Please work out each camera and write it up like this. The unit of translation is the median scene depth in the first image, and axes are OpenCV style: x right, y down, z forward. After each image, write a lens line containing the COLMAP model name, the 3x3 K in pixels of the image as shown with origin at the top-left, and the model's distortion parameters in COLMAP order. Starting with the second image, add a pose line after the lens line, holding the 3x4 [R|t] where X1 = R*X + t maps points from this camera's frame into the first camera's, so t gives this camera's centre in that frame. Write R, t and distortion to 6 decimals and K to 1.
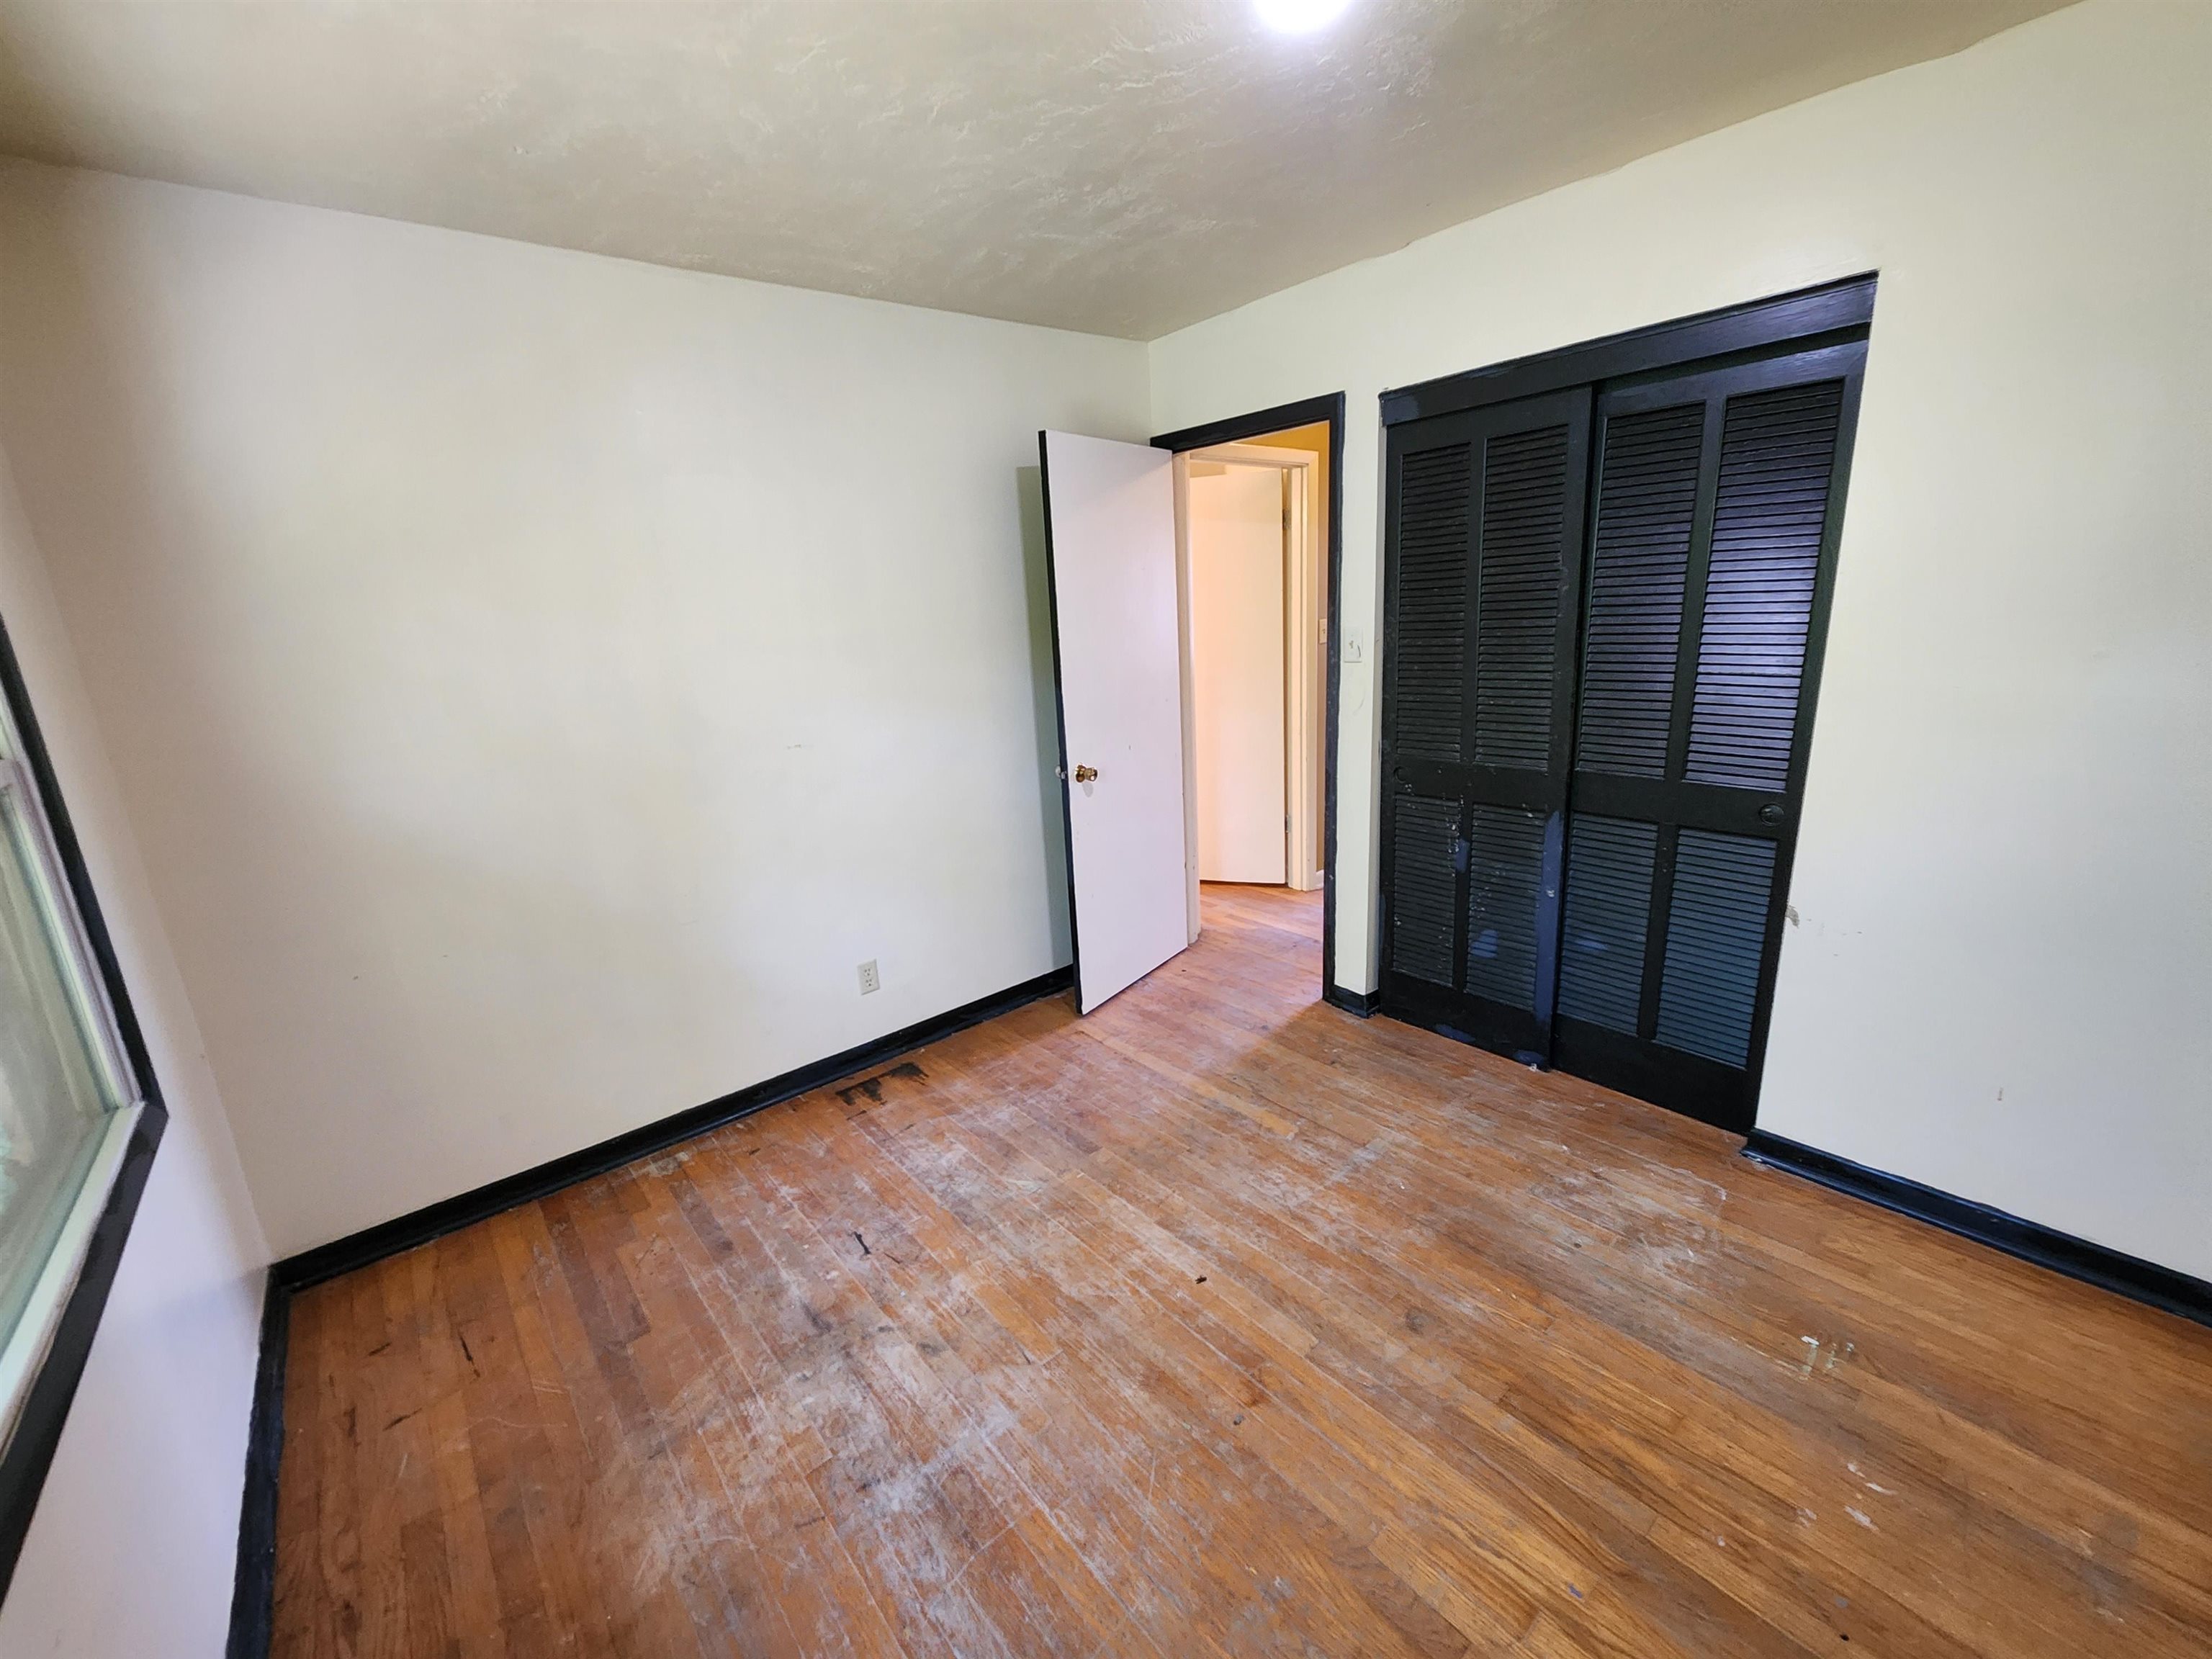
lens RADIAL K [[909.1, 0, 1104.9], [0, 909.1, 826.4], [0, 0, 1]] dist [0.006425, -0.003505]
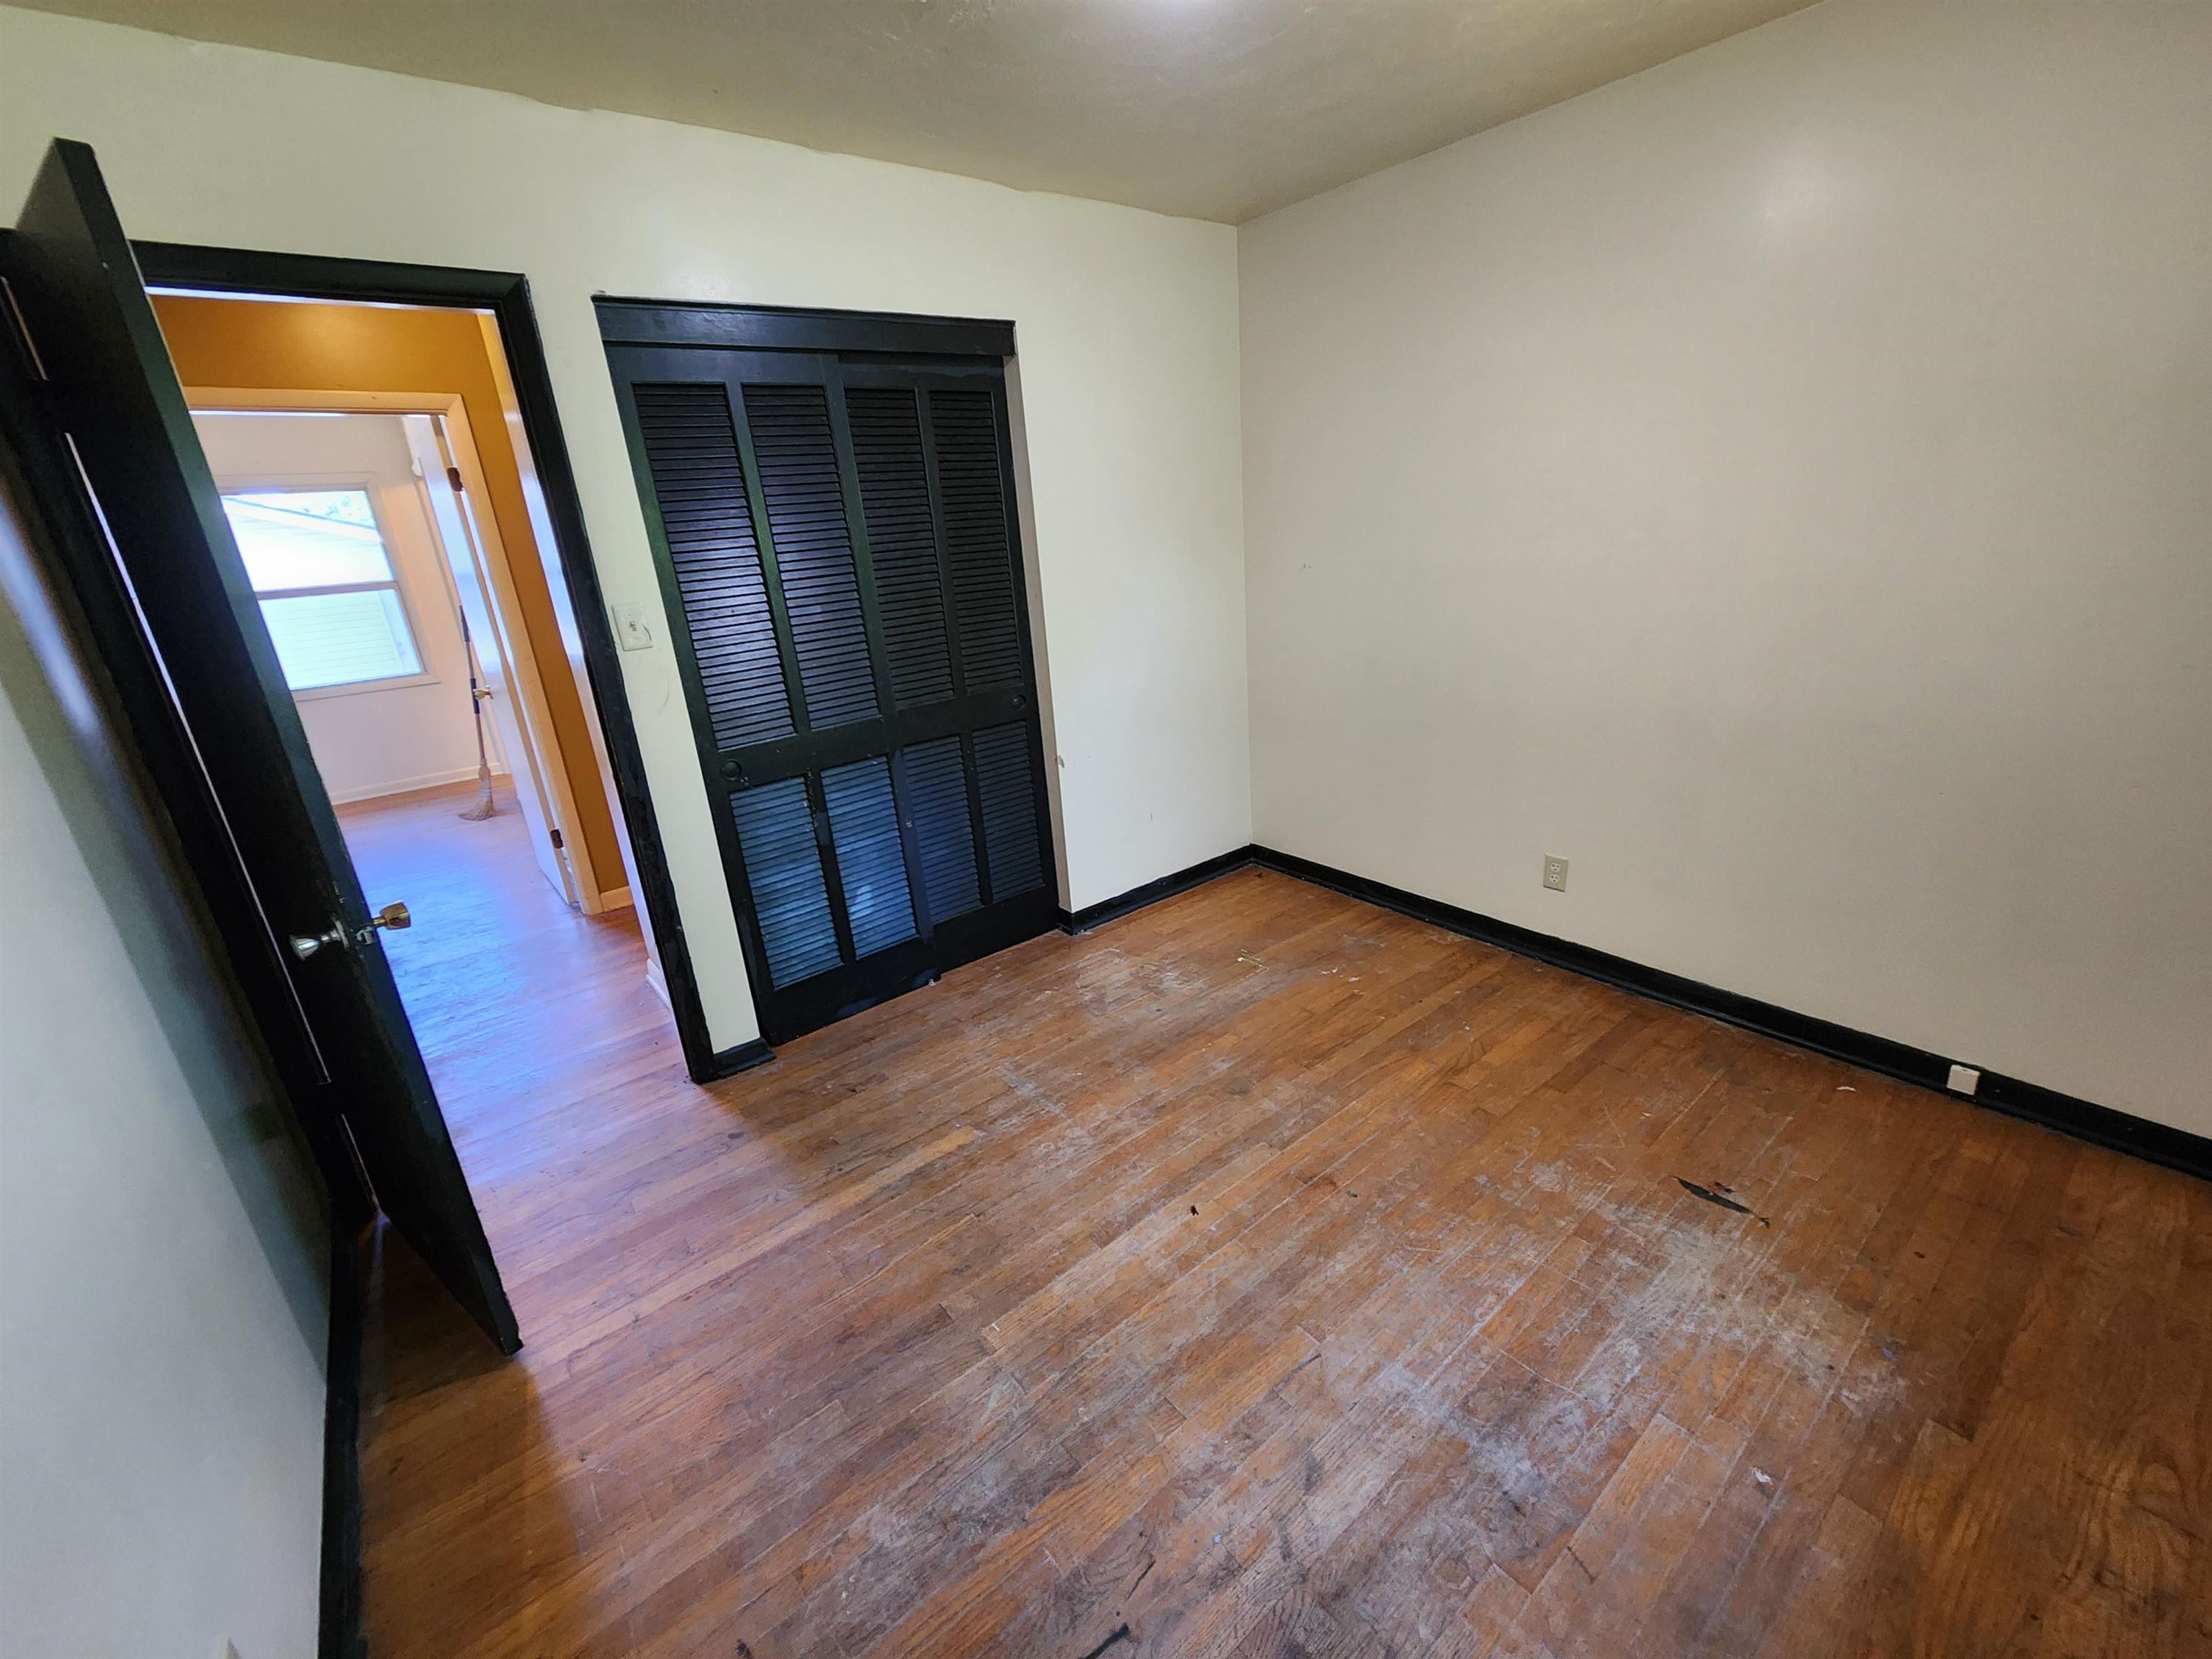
lens RADIAL K [[909.1, 0, 1103.9], [0, 909.1, 826.6], [0, 0, 1]] dist [0.006425, -0.003505]
pose [[0.026054, -0.272472, 0.961811, -0.805183], [0.316238, 0.914973, 0.250636, -0.179689], [-0.948322, 0.297631, 0.110005, 0.939644]]
